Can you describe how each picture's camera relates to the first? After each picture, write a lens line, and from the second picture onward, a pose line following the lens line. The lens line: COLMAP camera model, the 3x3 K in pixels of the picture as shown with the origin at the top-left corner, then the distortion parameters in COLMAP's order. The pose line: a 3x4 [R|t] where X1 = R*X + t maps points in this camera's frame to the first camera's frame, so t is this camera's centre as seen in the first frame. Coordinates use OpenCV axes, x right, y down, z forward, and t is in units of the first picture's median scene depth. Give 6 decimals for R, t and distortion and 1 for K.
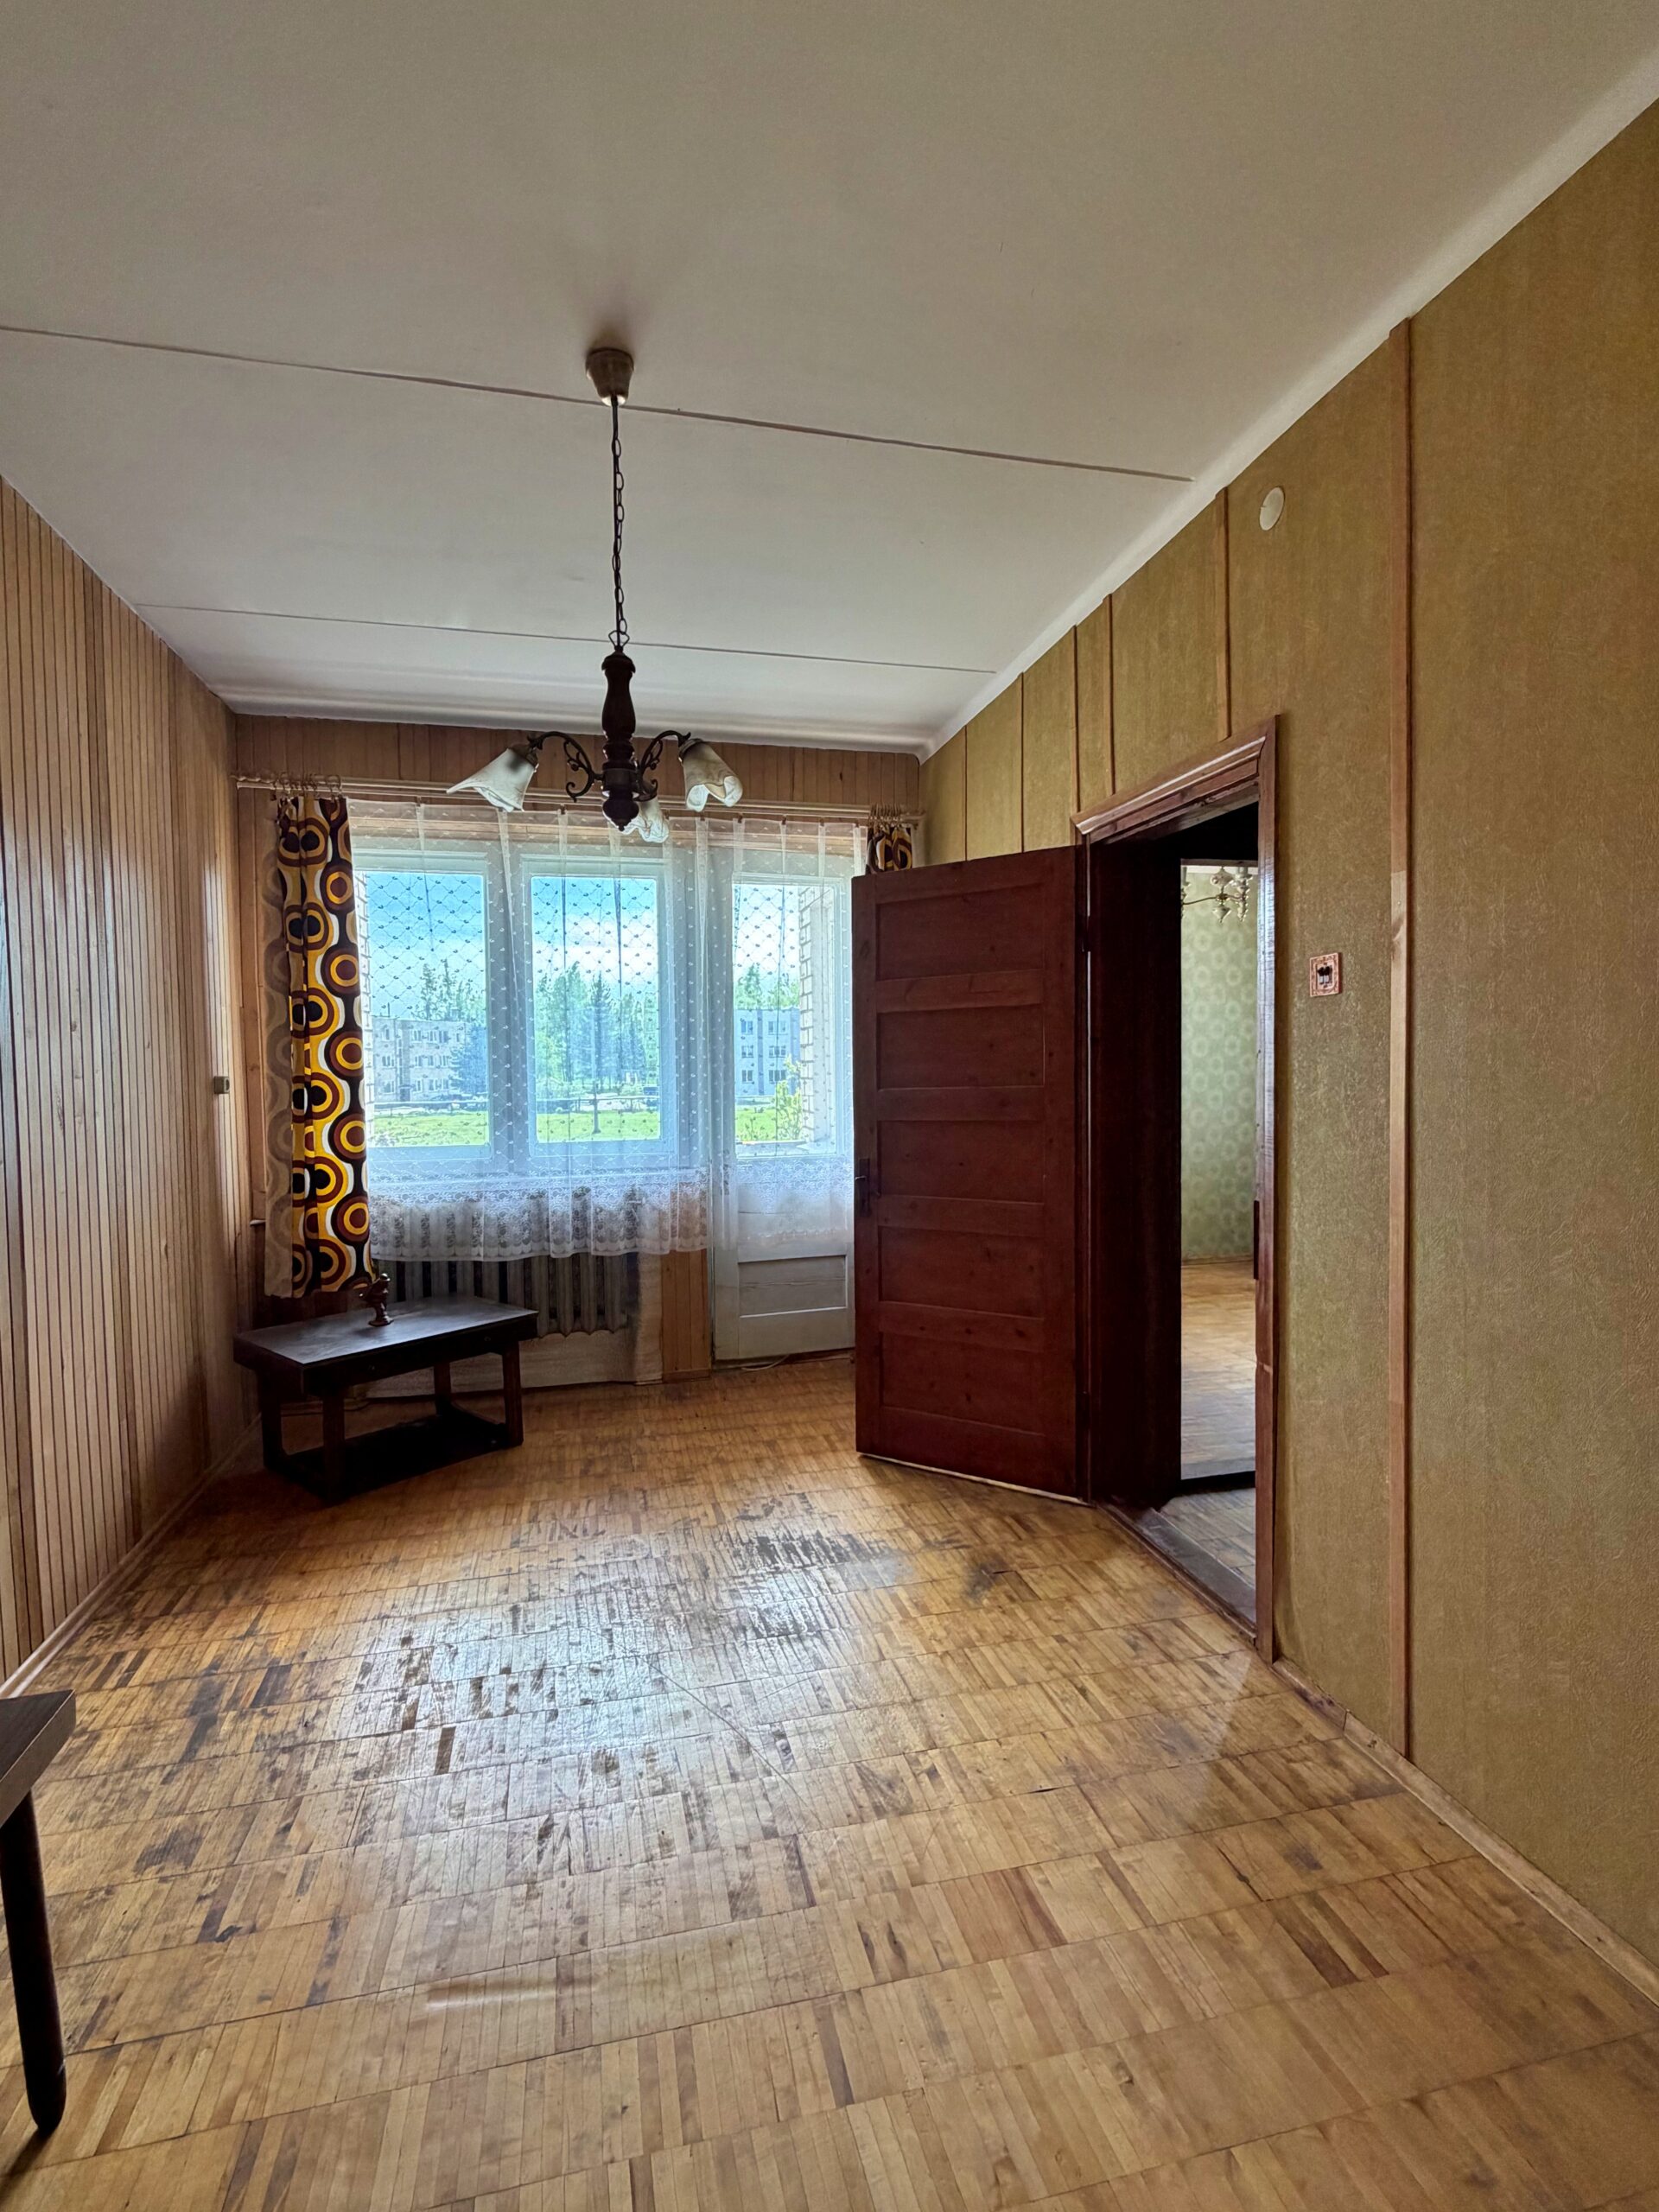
lens RADIAL K [[1039.1, 0, 830.8], [0, 1039.1, 1107.4], [0, 0, 1]] dist [-0.000878, 0.000021]
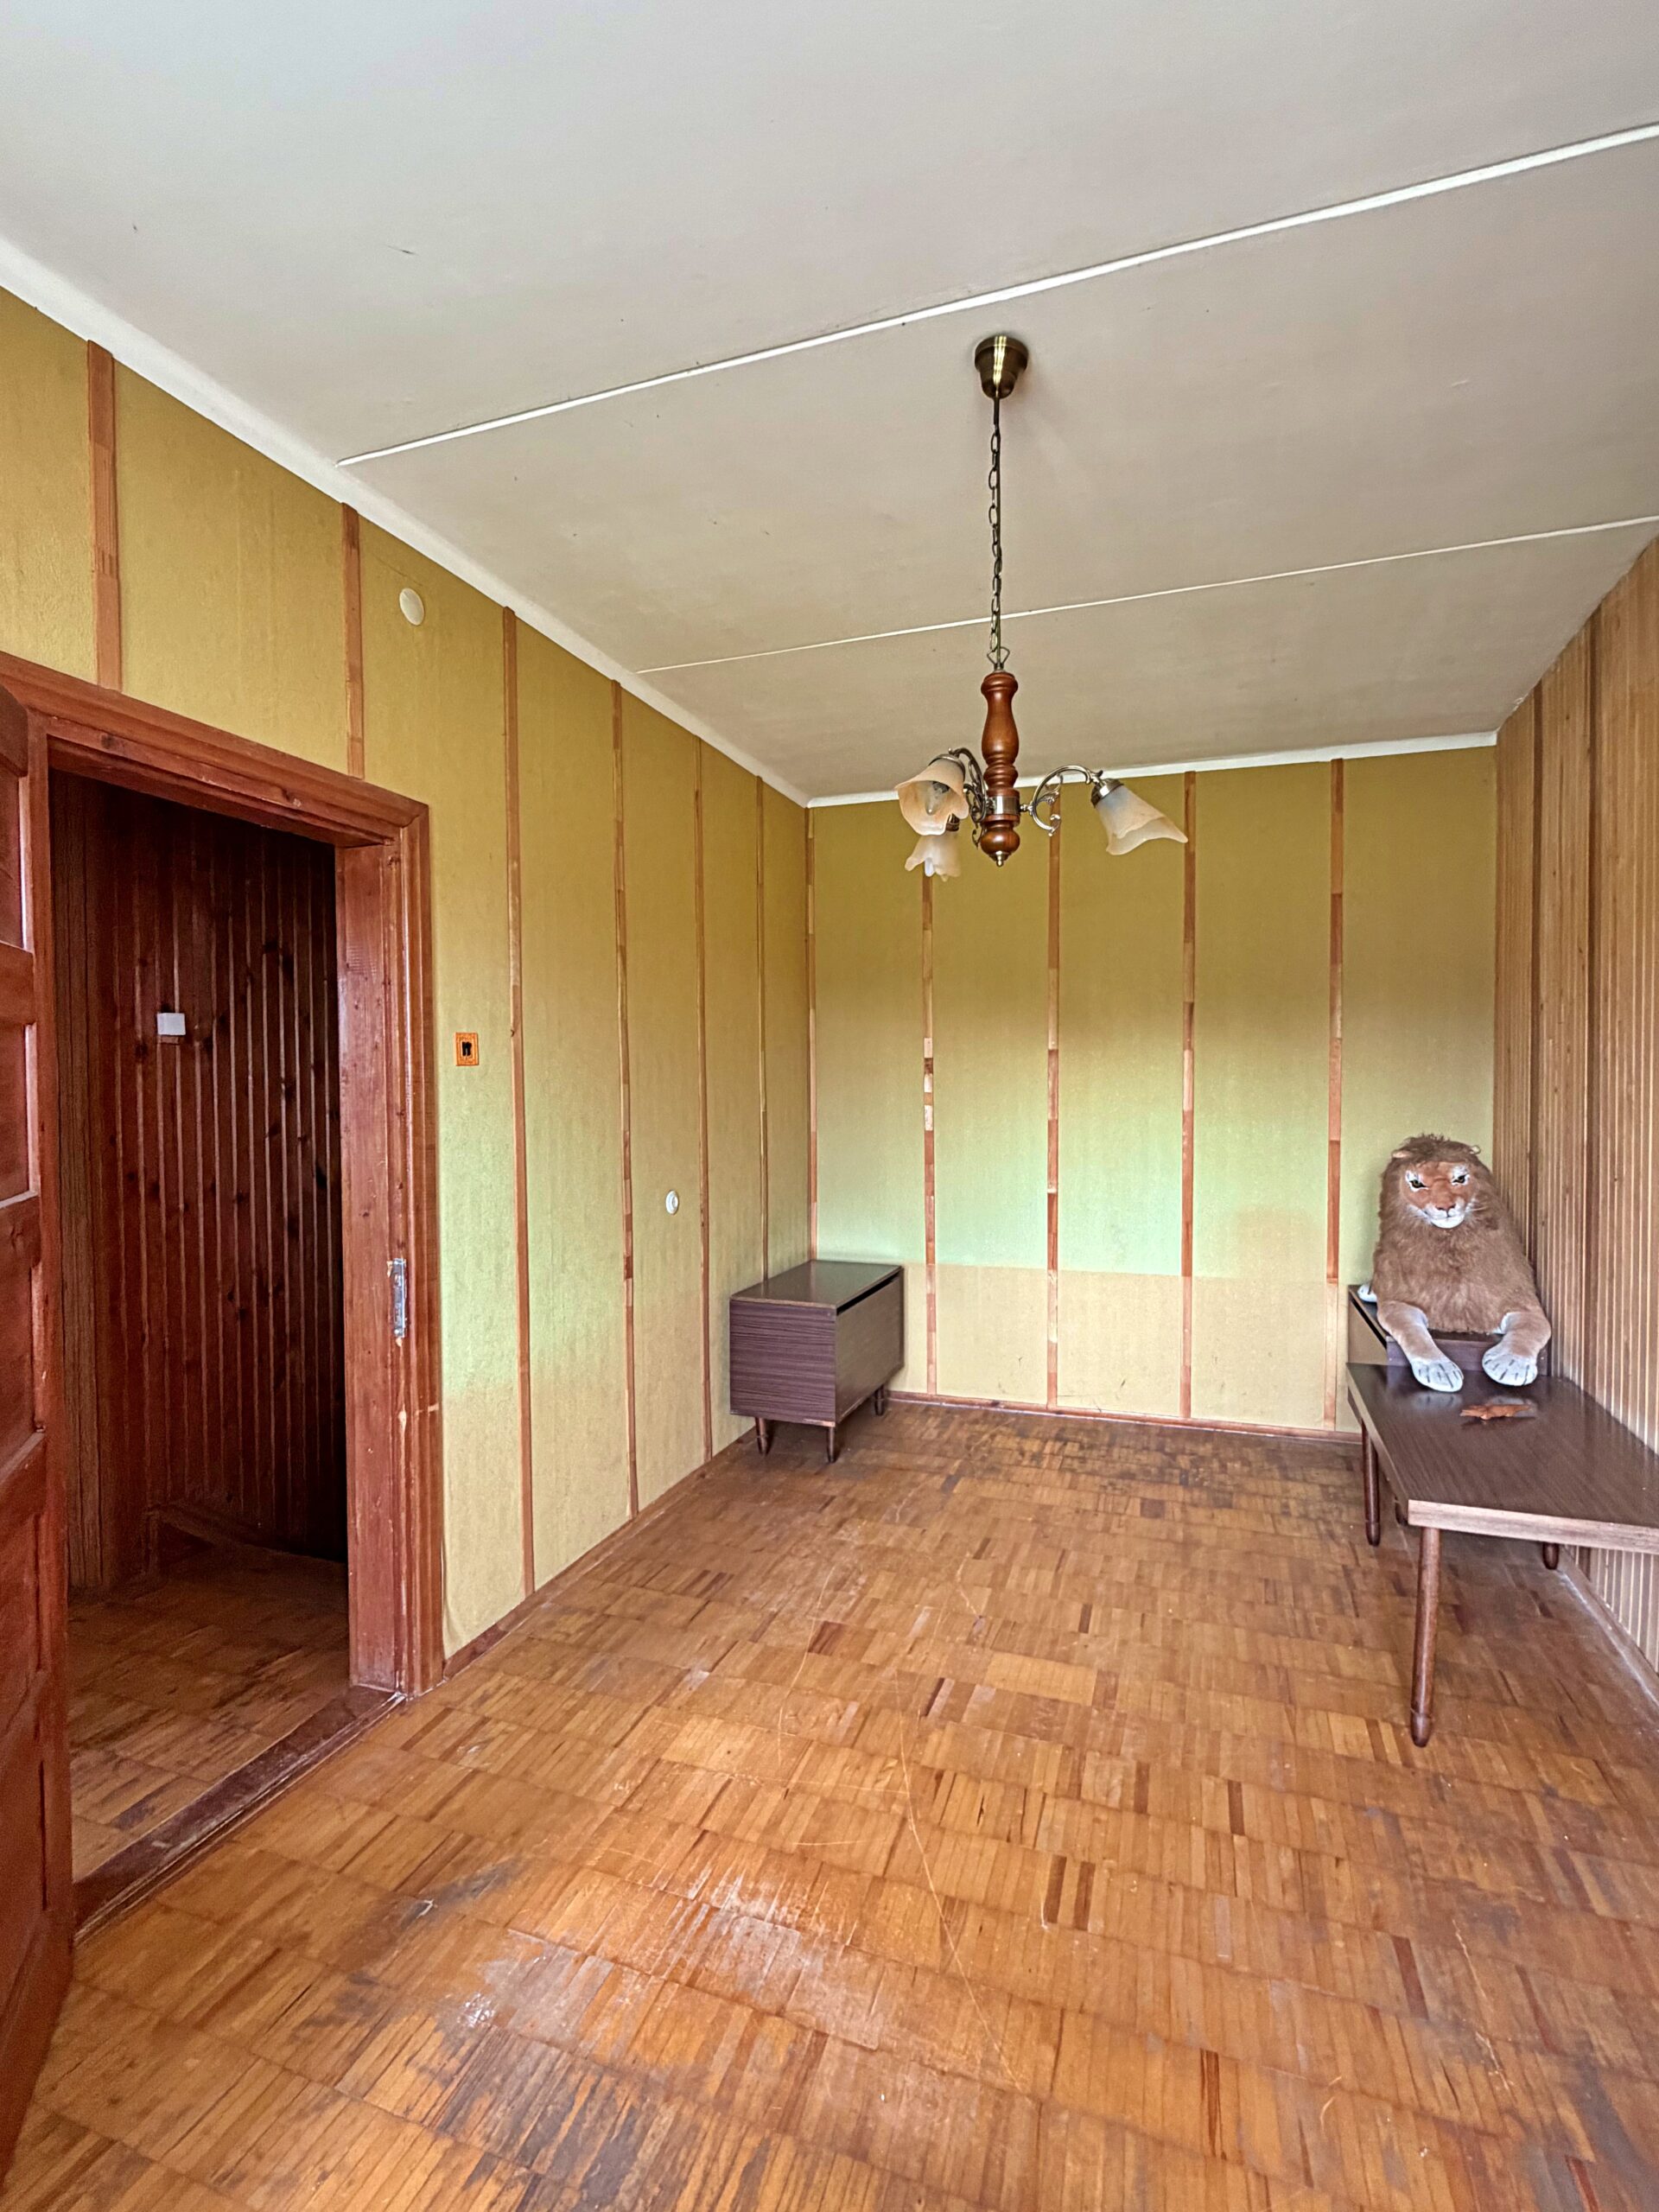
lens RADIAL K [[1039.1, 0, 831.2], [0, 1039.1, 1107.3], [0, 0, 1]] dist [-0.000878, 0.000021]
pose [[-0.835478, 0.003846, 0.549511, -0.631346], [0.035753, 0.998237, 0.047372, -0.115793], [-0.548360, 0.059225, -0.834142, 2.036578]]
